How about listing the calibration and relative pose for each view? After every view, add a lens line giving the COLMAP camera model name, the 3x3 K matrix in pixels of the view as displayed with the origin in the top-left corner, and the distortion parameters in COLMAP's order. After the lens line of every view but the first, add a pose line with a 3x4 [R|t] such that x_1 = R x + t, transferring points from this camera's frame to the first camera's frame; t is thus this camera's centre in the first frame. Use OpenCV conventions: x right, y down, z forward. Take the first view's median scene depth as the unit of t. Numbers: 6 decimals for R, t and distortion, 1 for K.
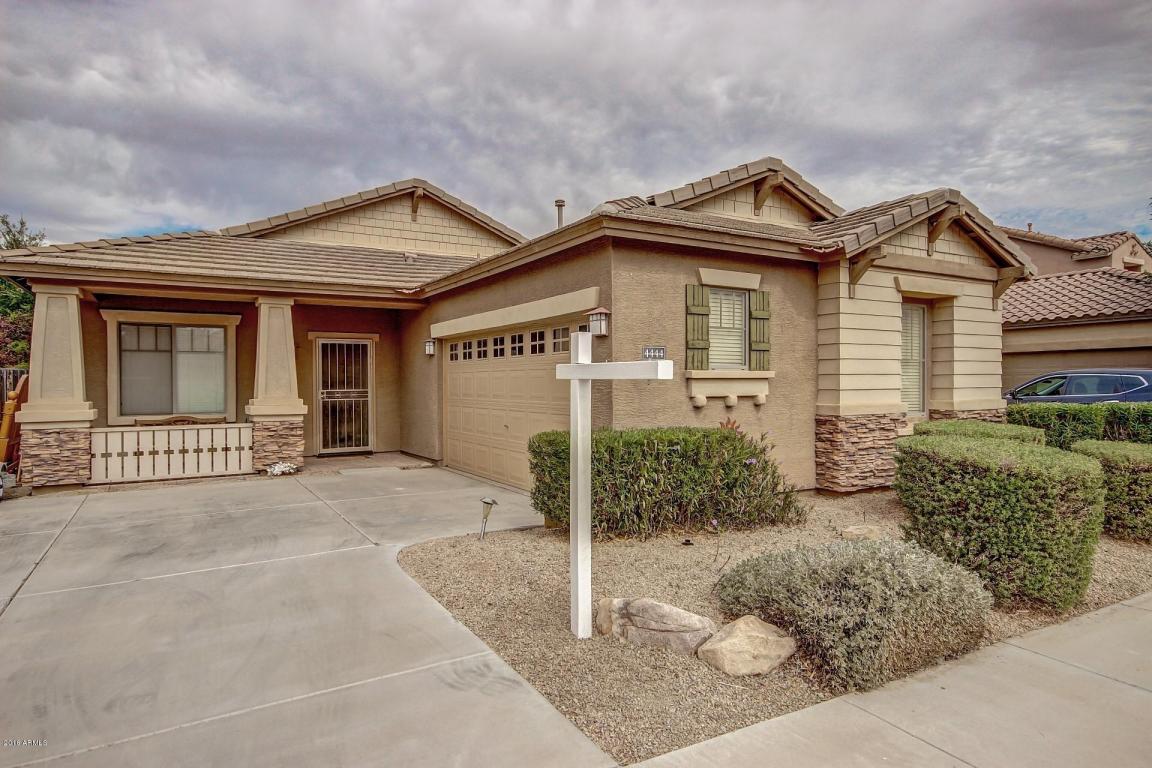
lens RADIAL K [[686.3, 0, 577.1], [0, 686.3, 386.0], [0, 0, 1]] dist [0.012992, 0.005431]
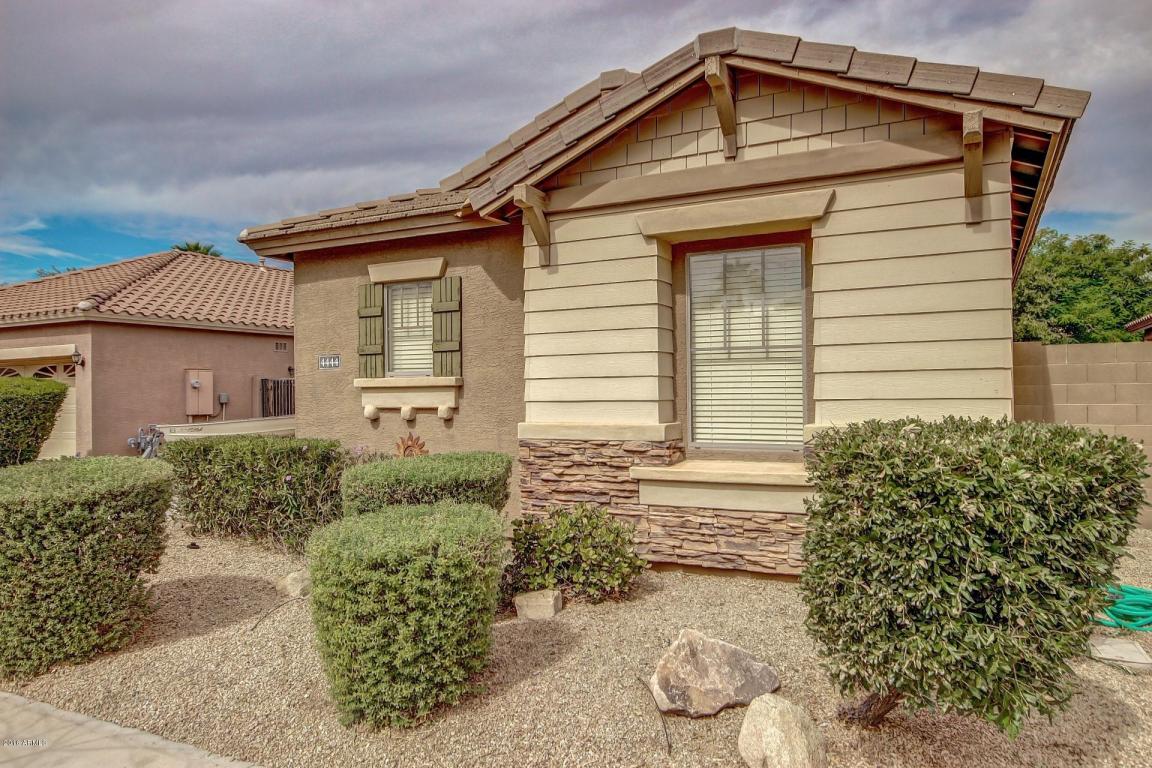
lens RADIAL K [[758.4, 0, 577.4], [0, 758.4, 386.2], [0, 0, 1]] dist [0.008119, -0.000208]
pose [[0.525532, -0.004178, -0.850763, 0.973001], [0.006180, 0.999980, -0.001094, -0.008193], [0.850751, -0.004683, 0.525548, 0.585965]]
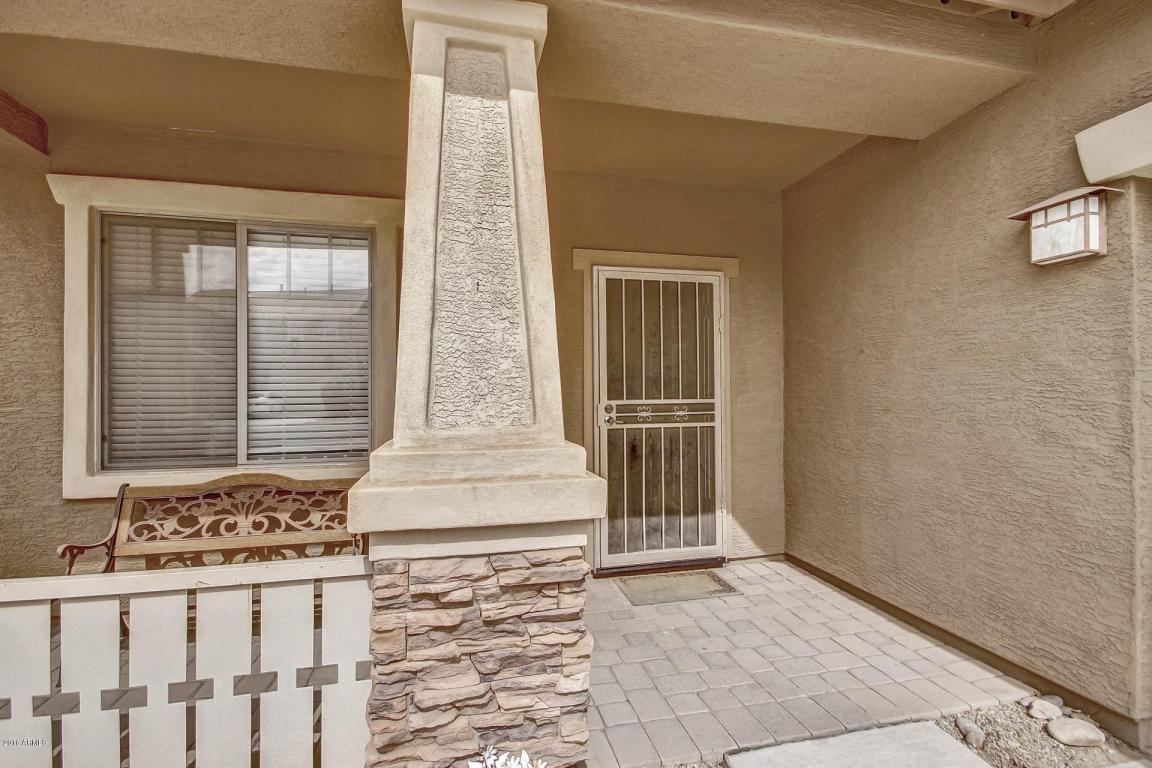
lens RADIAL K [[539.9, 0, 578.8], [0, 539.9, 387.9], [0, 0, 1]] dist [-0.014546, -0.000349]
pose [[0.955029, -0.000279, -0.296513, -0.419422], [-0.002481, 0.999957, -0.008932, 0.001932], [0.296502, 0.009266, 0.954987, 1.001384]]
